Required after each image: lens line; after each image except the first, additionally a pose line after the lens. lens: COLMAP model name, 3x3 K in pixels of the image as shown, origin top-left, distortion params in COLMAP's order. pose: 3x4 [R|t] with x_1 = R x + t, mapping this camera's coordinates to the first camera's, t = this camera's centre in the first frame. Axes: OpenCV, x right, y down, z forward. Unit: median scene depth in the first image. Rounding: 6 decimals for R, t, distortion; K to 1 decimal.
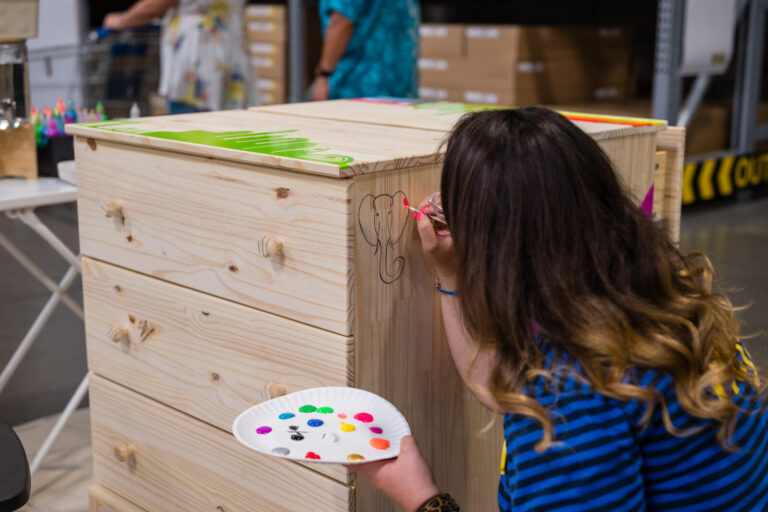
lens RADIAL K [[1141.6, 0, 383.7], [0, 1141.6, 256.1], [0, 0, 1]] dist [0.025588, 0.000000]
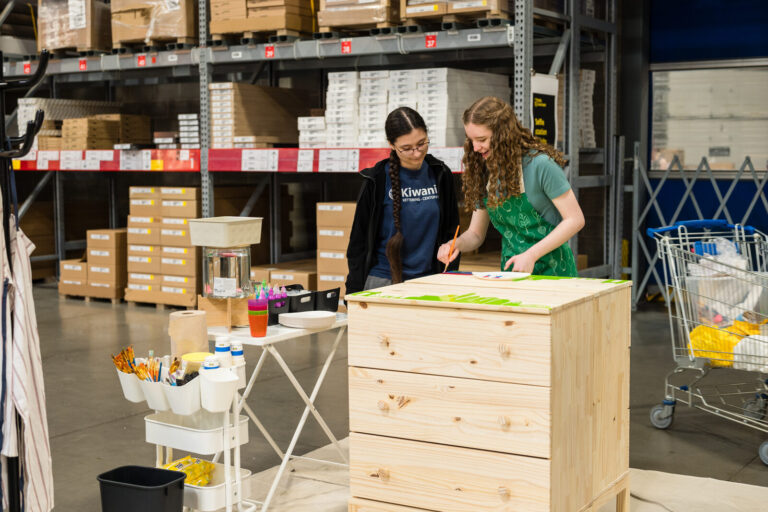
lens RADIAL K [[1141.6, 0, 384.1], [0, 1141.6, 255.8], [0, 0, 1]] dist [0.025588, 0.000000]
pose [[0.967333, -0.040339, 0.250281, -0.731261], [0.070421, 0.991161, -0.112428, 0.037525], [-0.243533, 0.126380, 0.961623, -0.877072]]
